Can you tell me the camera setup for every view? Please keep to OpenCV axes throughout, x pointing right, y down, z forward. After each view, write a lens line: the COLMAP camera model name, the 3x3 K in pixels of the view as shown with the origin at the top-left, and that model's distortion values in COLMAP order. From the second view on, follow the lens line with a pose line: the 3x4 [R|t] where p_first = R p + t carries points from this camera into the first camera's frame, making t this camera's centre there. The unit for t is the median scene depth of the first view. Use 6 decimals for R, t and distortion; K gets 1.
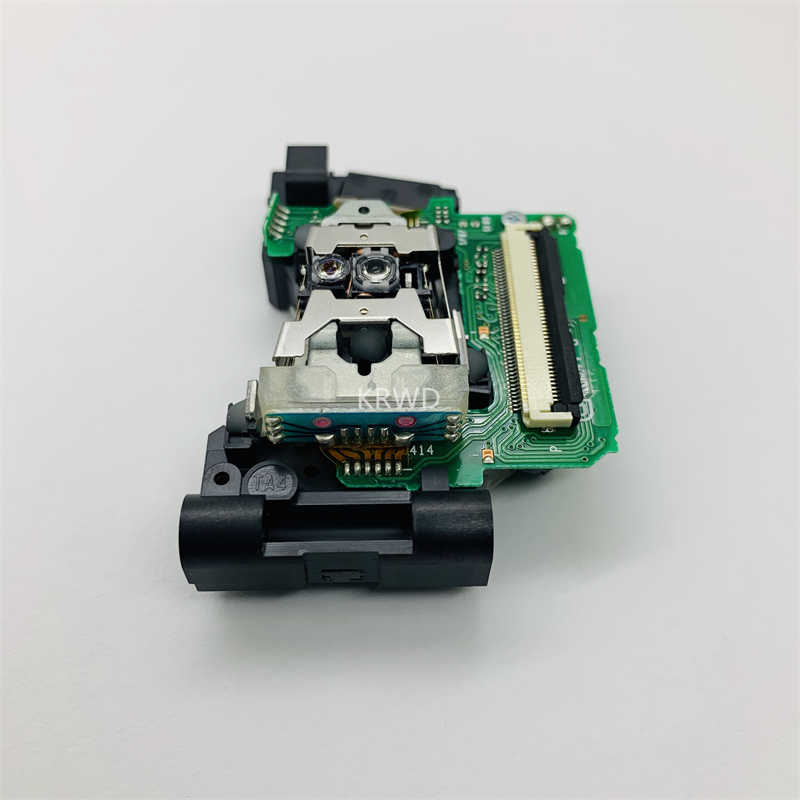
lens RADIAL K [[912.7, 0, 400.0], [0, 912.7, 400.0], [0, 0, 1]] dist [0.121329, 0.003053]
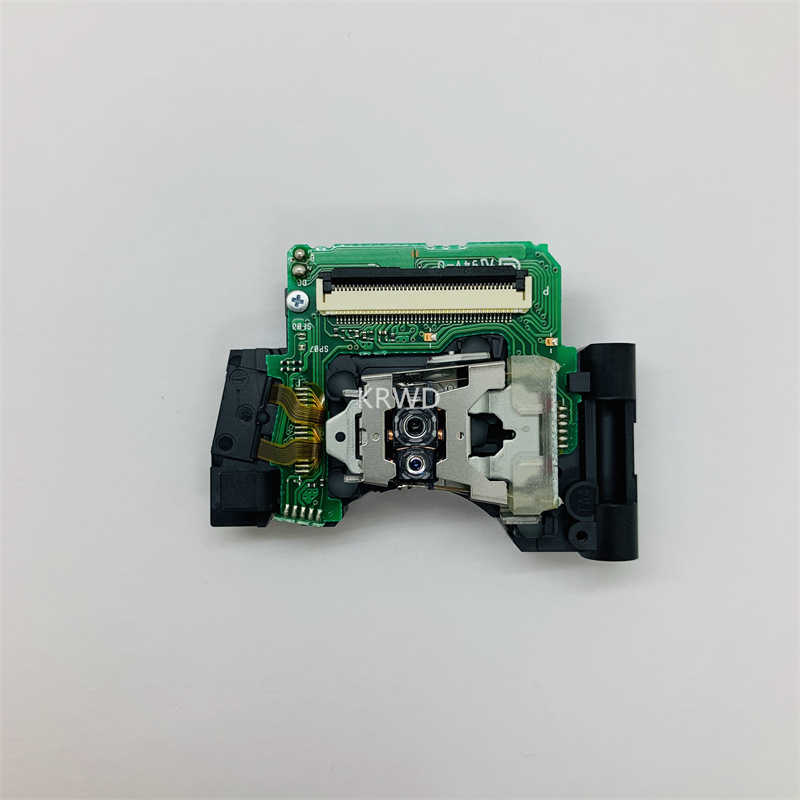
lens RADIAL K [[912.7, 0, 400.0], [0, 912.7, 400.0], [0, 0, 1]] dist [0.121329, 0.003053]
pose [[0.015835, -0.999875, -0.000074, 0.007063], [0.814790, 0.012861, 0.579613, -0.871129], [-0.579540, -0.009238, 0.814892, 0.030520]]
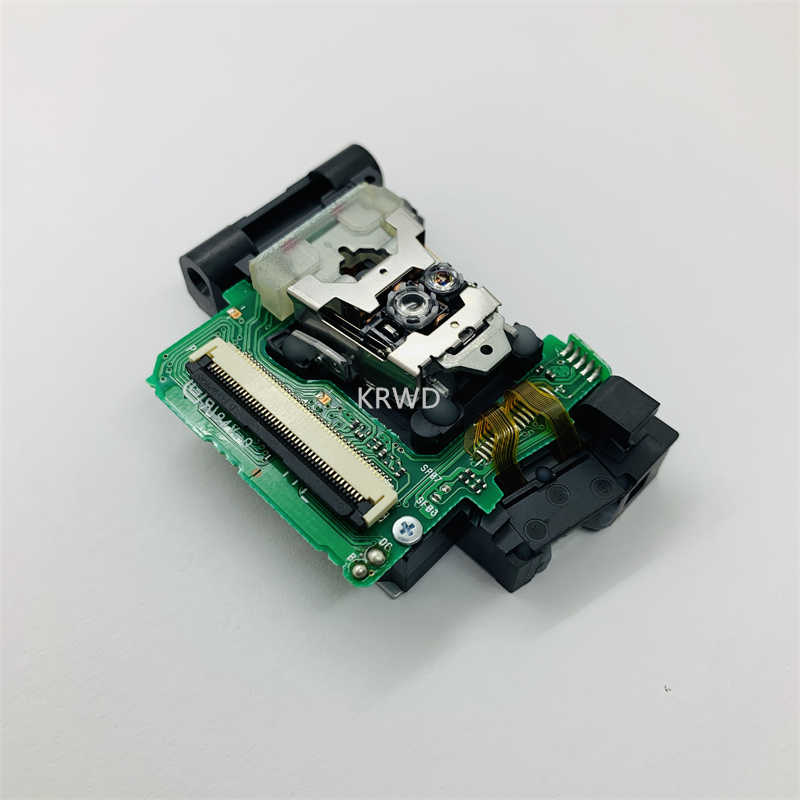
lens RADIAL K [[912.7, 0, 400.0], [0, 912.7, 400.0], [0, 0, 1]] dist [0.121329, 0.003053]
pose [[-0.719271, 0.562565, -0.407639, 0.472489], [-0.562579, -0.127375, 0.816873, -1.007683], [0.407621, 0.816882, 0.408104, 0.672625]]
